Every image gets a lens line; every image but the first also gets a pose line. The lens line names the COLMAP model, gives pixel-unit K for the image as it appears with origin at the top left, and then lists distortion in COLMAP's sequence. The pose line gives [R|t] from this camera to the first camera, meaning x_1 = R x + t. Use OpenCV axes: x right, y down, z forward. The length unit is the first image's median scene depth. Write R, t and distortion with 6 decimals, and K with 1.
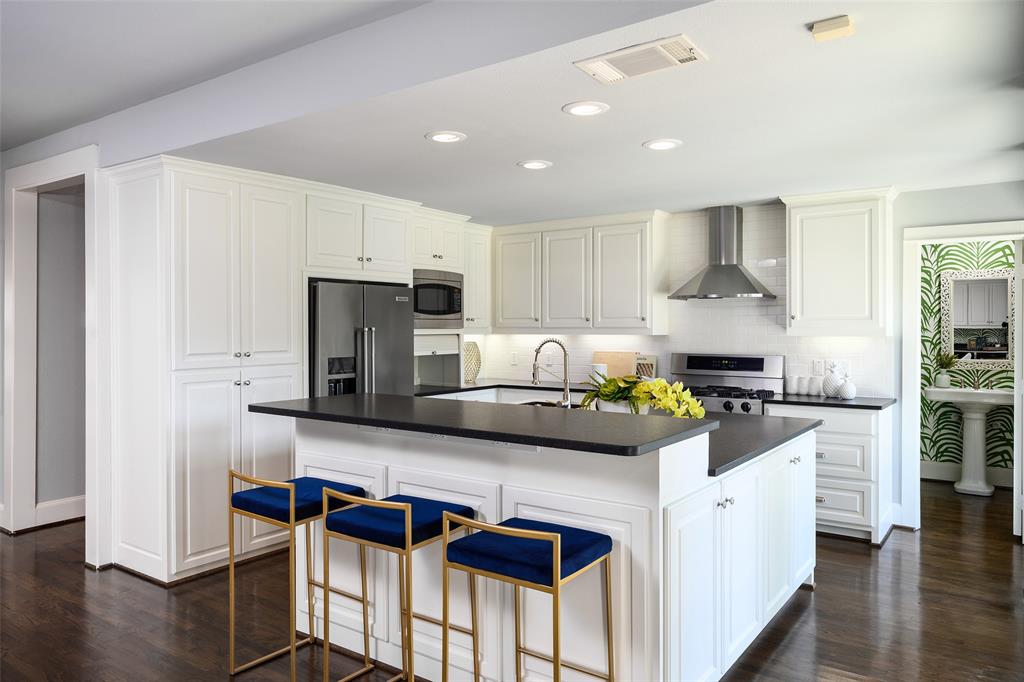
lens RADIAL K [[697.6, 0, 493.6], [0, 697.6, 330.7], [0, 0, 1]] dist [0.015060, -0.001216]
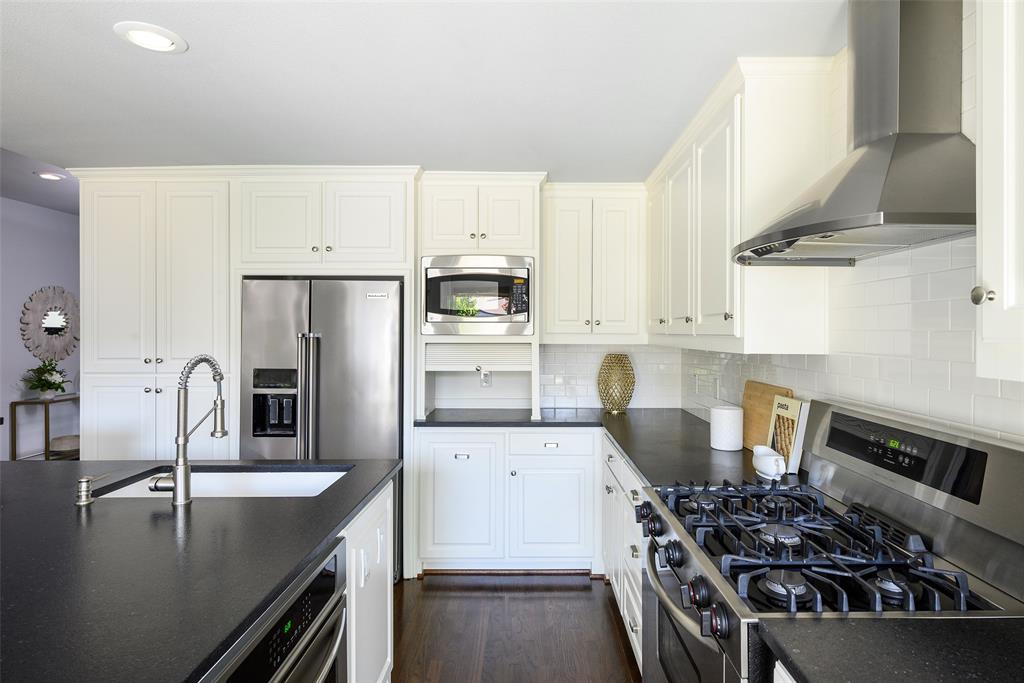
lens RADIAL K [[586.3, 0, 513.7], [0, 586.3, 334.8], [0, 0, 1]] dist [-0.001652, 0.002378]
pose [[0.599242, 0.009338, -0.800514, 0.491182], [-0.005649, 0.999956, 0.007436, -0.008639], [0.800548, 0.000066, 0.599268, 0.779066]]
